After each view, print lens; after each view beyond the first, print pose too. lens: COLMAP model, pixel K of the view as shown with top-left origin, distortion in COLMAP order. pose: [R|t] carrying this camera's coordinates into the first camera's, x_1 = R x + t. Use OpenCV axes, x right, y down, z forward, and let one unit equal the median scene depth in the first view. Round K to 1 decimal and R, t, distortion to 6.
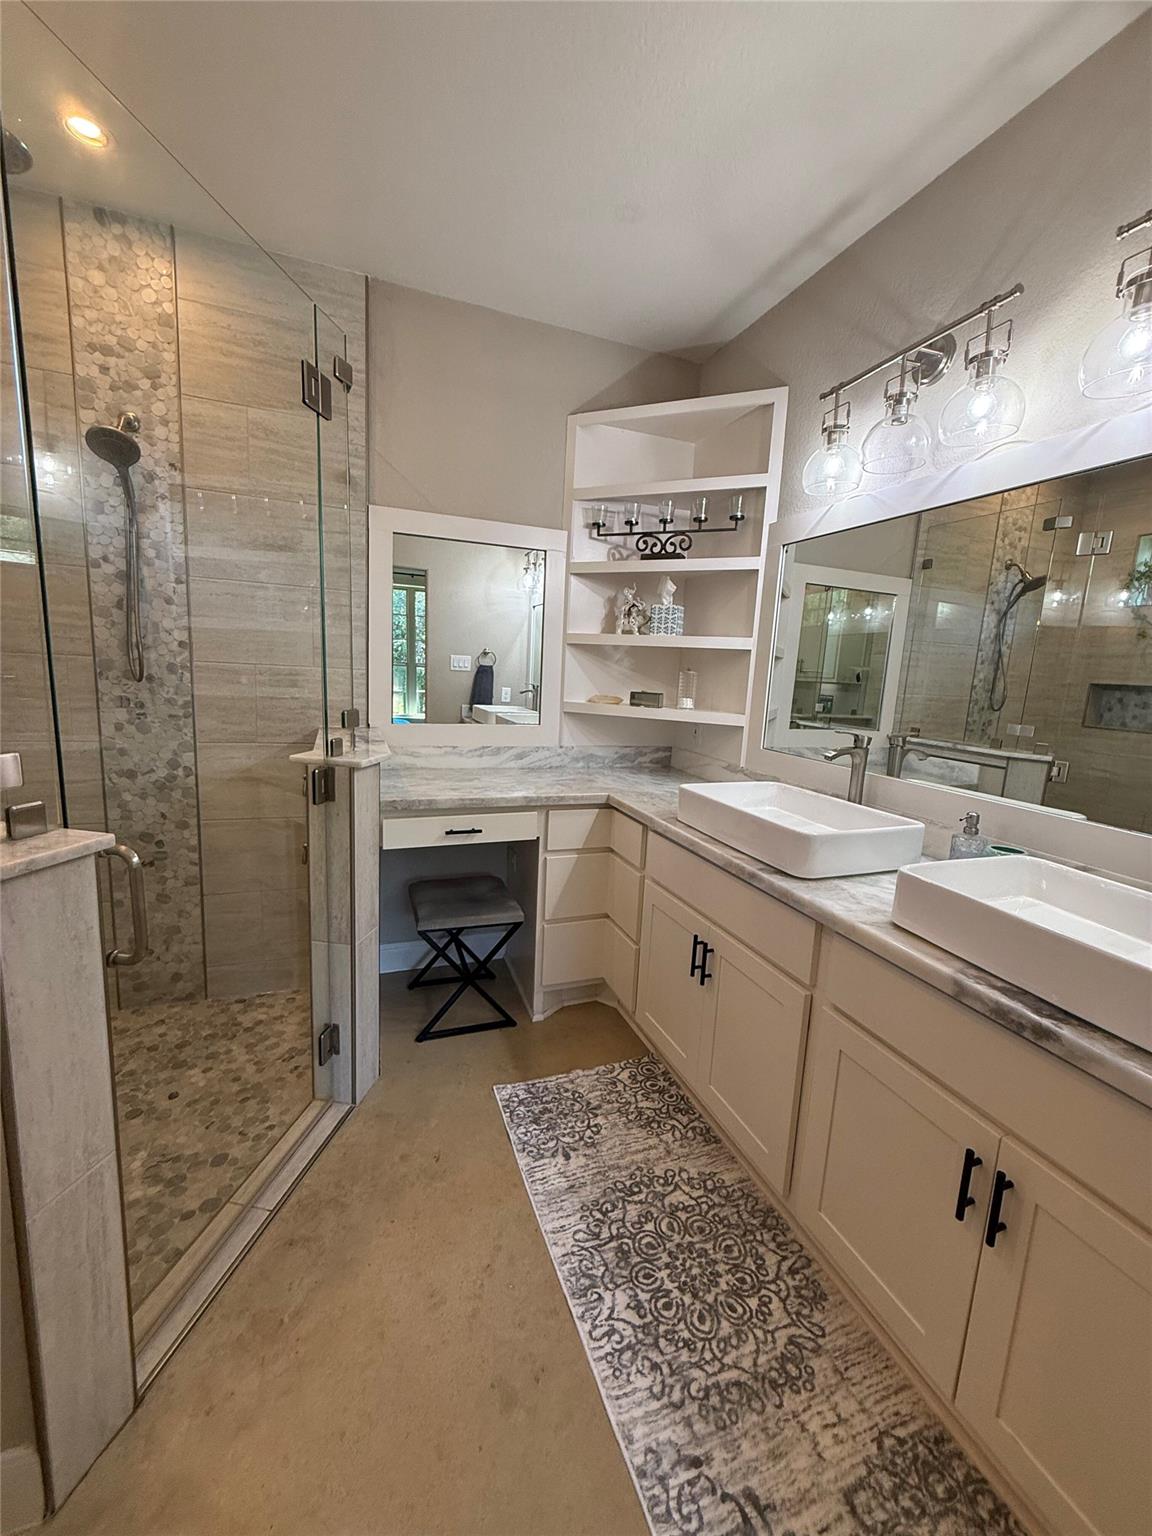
lens RADIAL K [[613.8, 0, 578.2], [0, 613.8, 766.9], [0, 0, 1]] dist [0.000652, -0.000128]
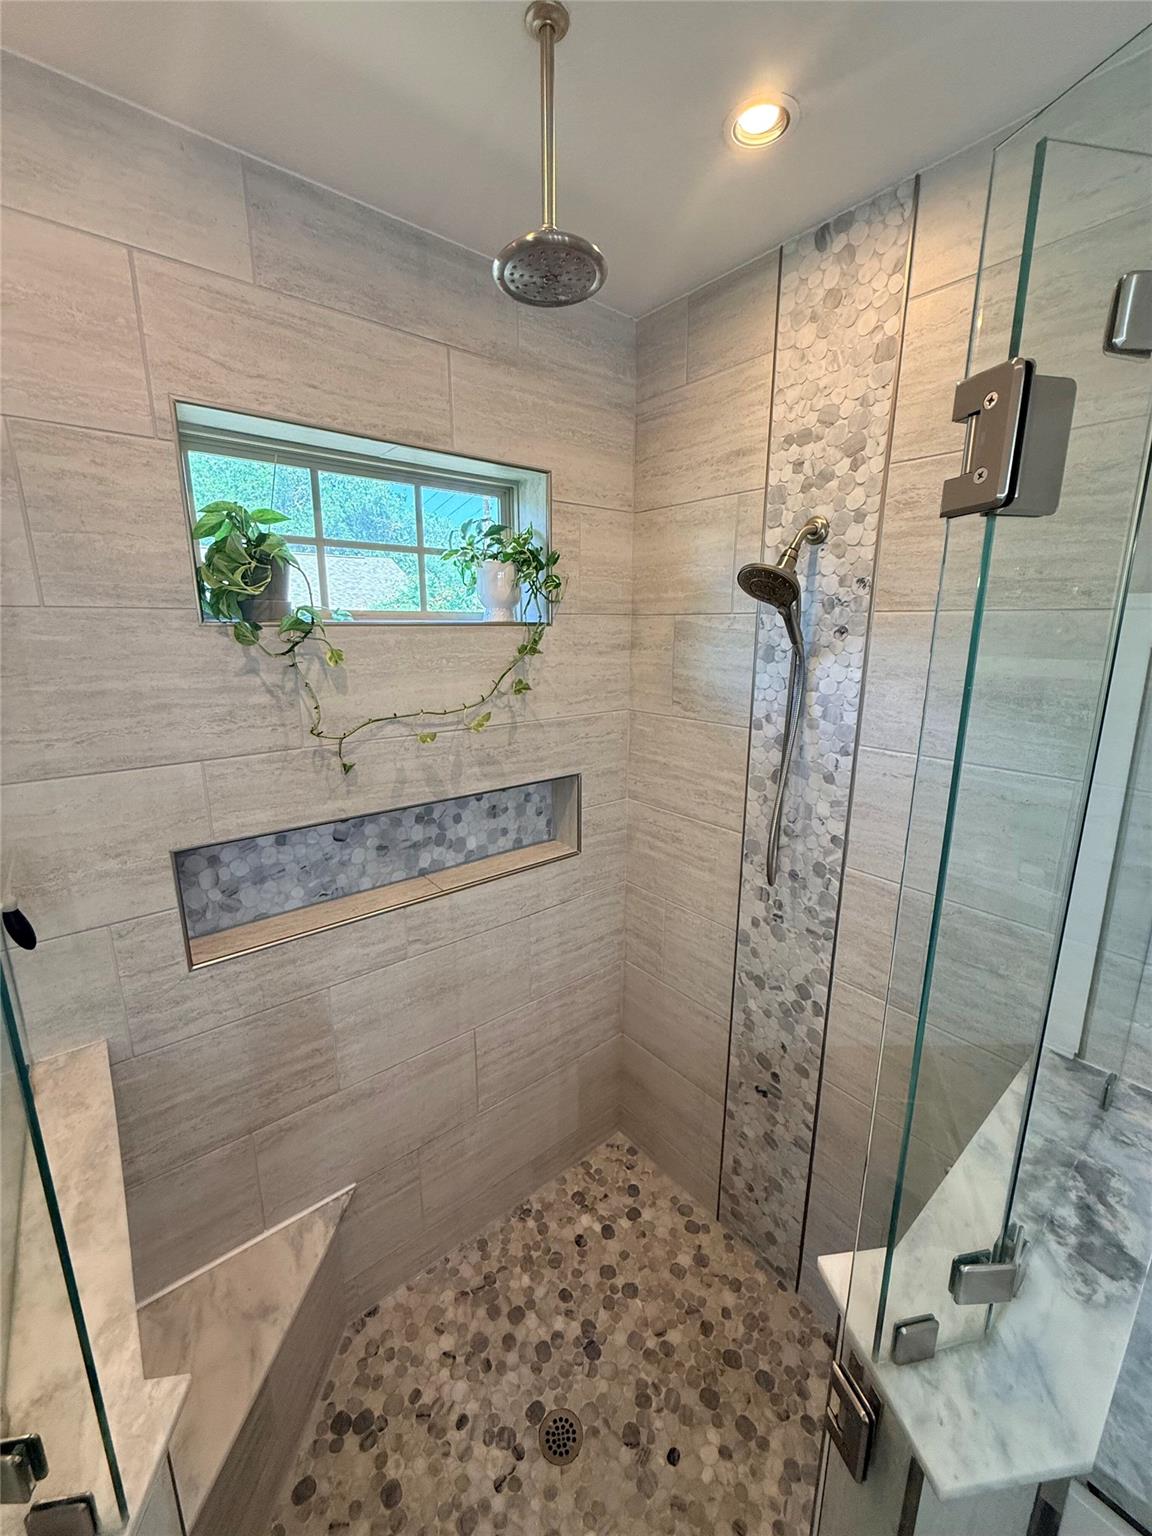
lens RADIAL K [[613.8, 0, 578.4], [0, 613.8, 766.5], [0, 0, 1]] dist [0.000652, -0.000128]
pose [[0.326370, 0.162545, -0.931161, -0.126631], [-0.136970, 0.982839, 0.123558, -0.336877], [0.935266, 0.087216, 0.343033, 0.516008]]
